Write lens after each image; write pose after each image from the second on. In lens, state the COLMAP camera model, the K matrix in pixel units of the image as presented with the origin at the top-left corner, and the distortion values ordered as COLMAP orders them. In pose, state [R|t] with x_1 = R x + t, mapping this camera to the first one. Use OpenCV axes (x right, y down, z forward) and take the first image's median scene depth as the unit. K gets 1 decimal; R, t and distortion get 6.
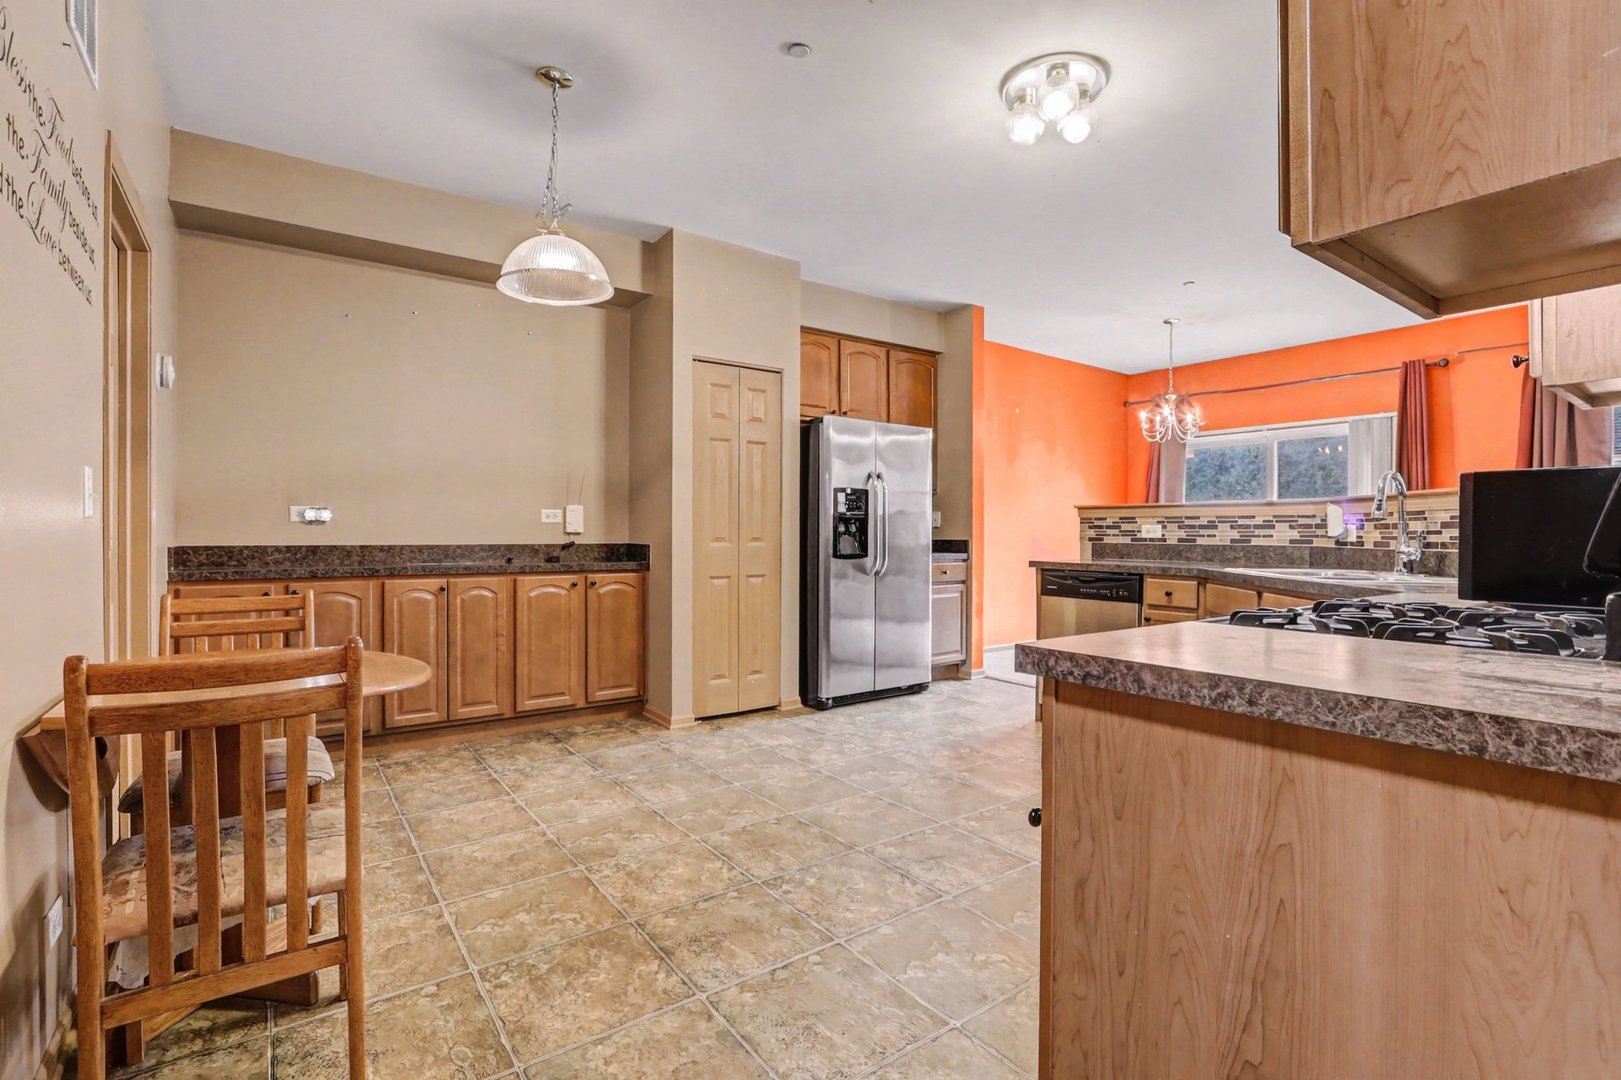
lens RADIAL K [[743.4, 0, 808.3], [0, 743.4, 542.7], [0, 0, 1]] dist [-0.016209, 0.000526]
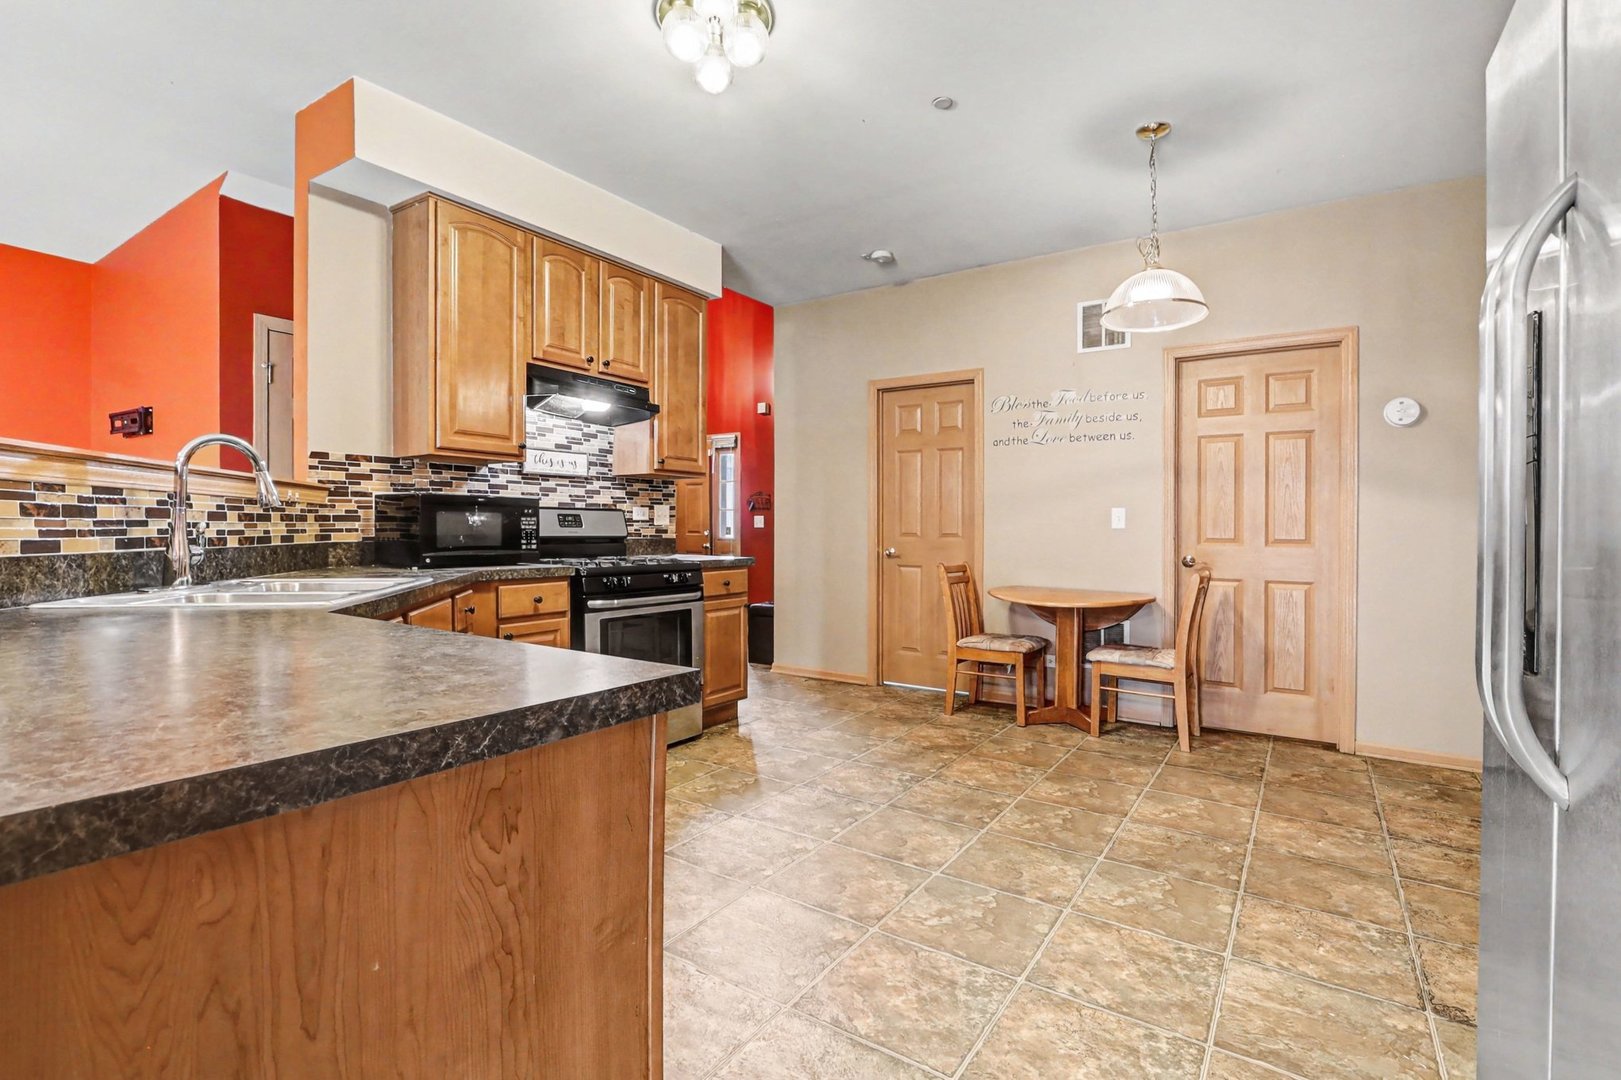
lens RADIAL K [[743.4, 0, 815.9], [0, 743.4, 524.7], [0, 0, 1]] dist [-0.016209, 0.000526]
pose [[-0.936863, -0.014710, -0.349387, 0.483297], [-0.017164, 0.999845, 0.003929, -0.024097], [0.349275, 0.009677, -0.936970, 1.701534]]
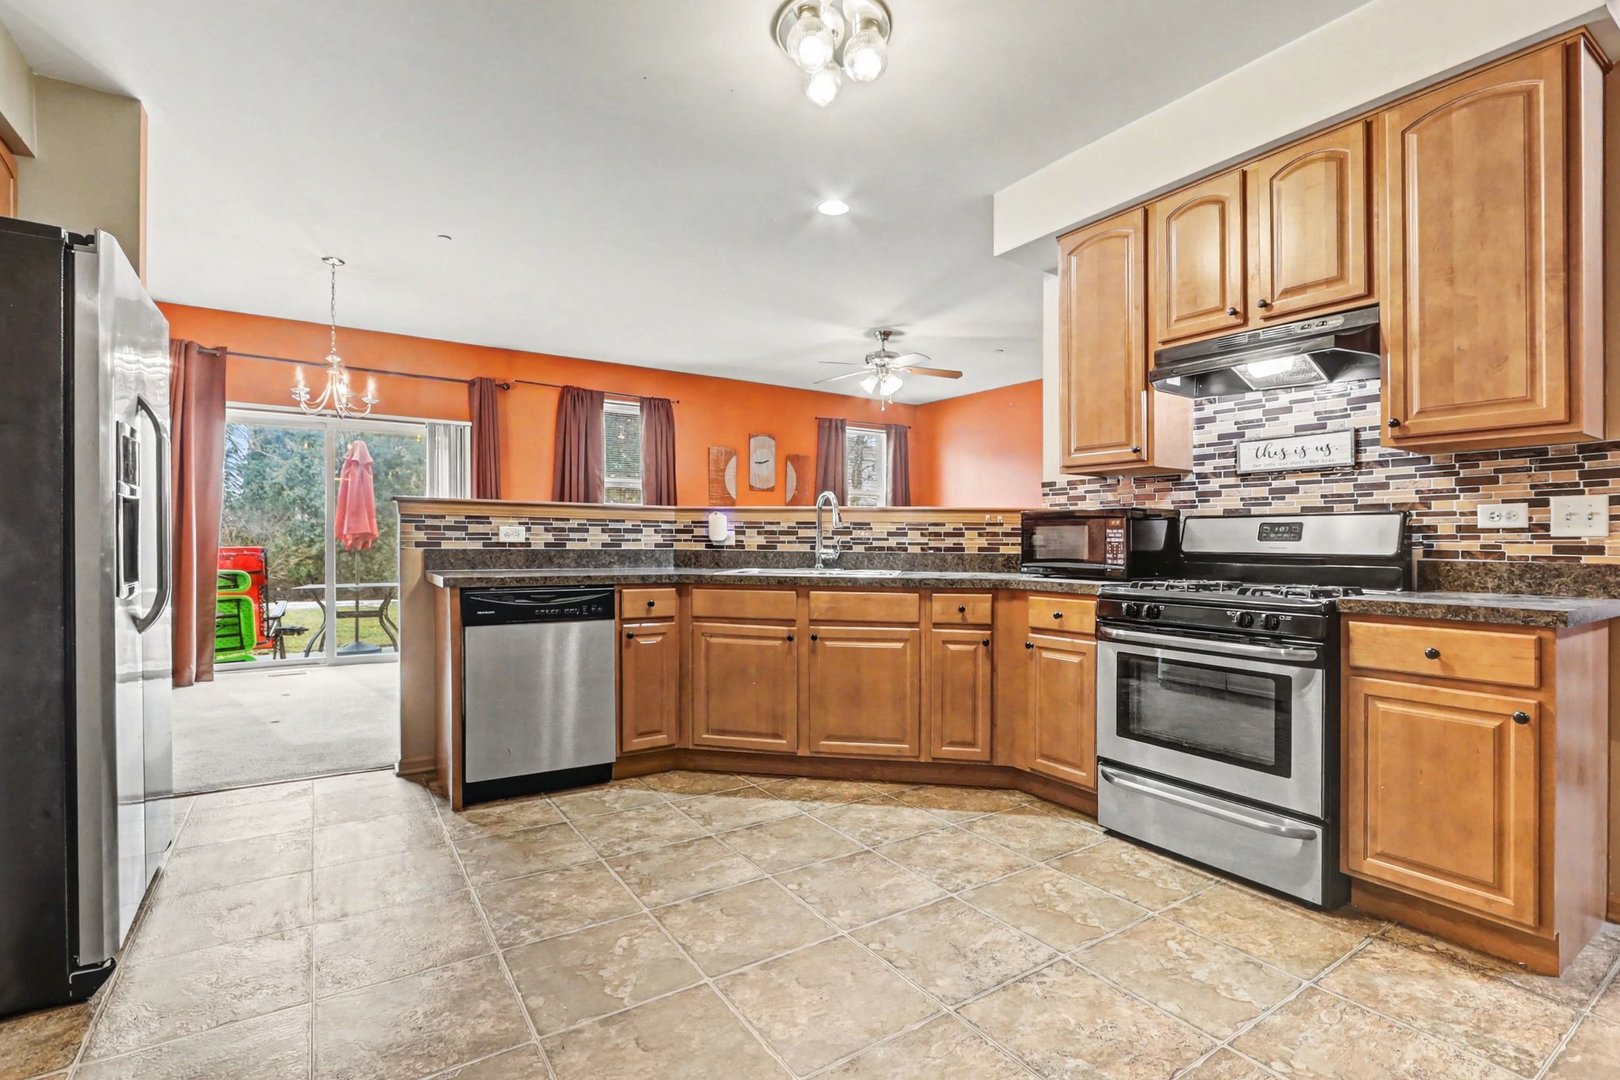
lens RADIAL K [[743.0, 0, 798.5], [0, 743.0, 545.5], [0, 0, 1]] dist [-0.016209, 0.000526]
pose [[0.045019, -0.012135, 0.998912, -0.502318], [0.005065, 0.999916, 0.011919, -0.015858], [-0.998973, 0.004523, 0.045077, 0.918798]]
